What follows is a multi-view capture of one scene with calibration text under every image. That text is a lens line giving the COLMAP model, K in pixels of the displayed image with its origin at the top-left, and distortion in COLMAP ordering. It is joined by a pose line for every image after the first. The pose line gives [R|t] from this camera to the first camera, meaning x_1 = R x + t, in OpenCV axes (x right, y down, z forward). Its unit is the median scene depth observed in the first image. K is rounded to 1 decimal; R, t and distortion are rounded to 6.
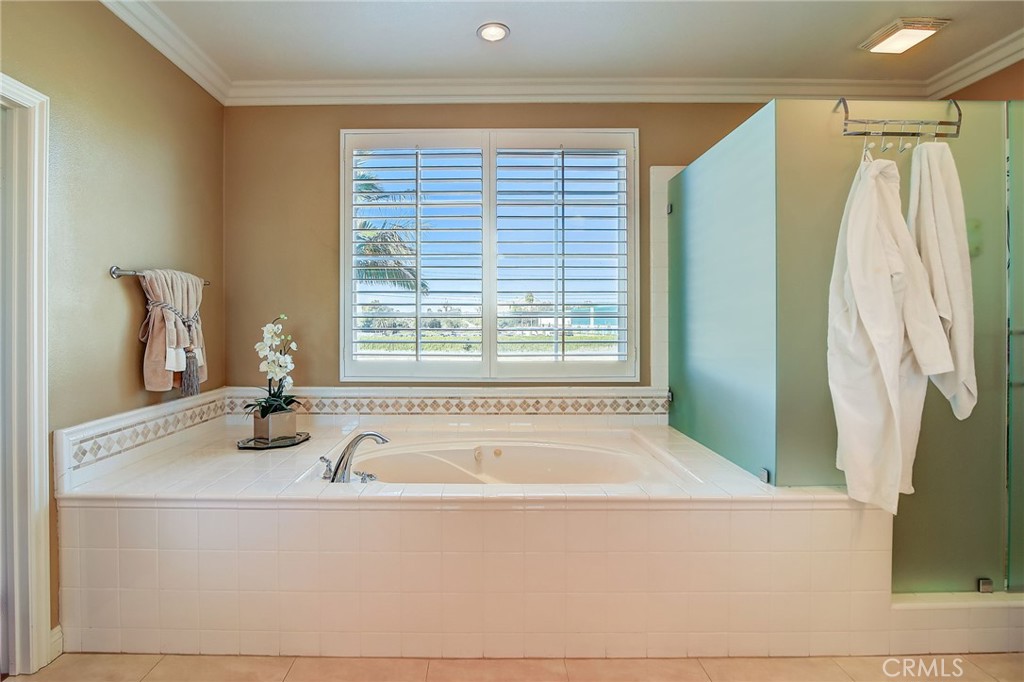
lens RADIAL K [[479.2, 0, 506.3], [0, 479.2, 338.2], [0, 0, 1]] dist [-0.030163, 0.000027]
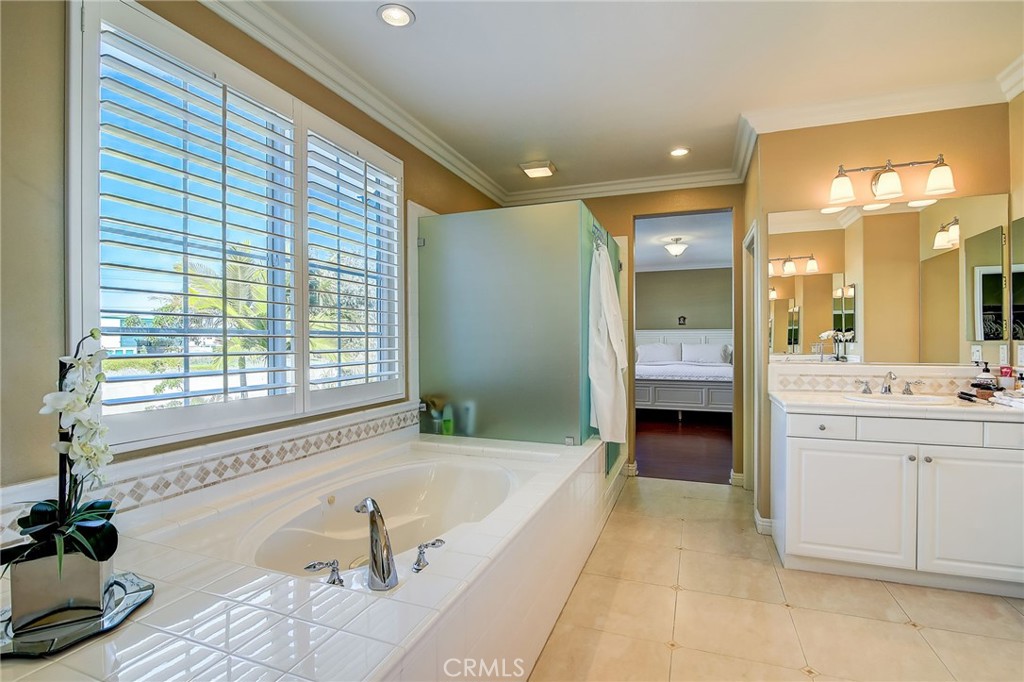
lens RADIAL K [[488.2, 0, 513.0], [0, 488.2, 342.4], [0, 0, 1]] dist [-0.020686, 0.000802]
pose [[0.354685, -0.004699, 0.934974, -0.653386], [0.030795, 0.999504, -0.006659, -0.016764], [-0.934478, 0.031154, 0.354654, 0.383384]]
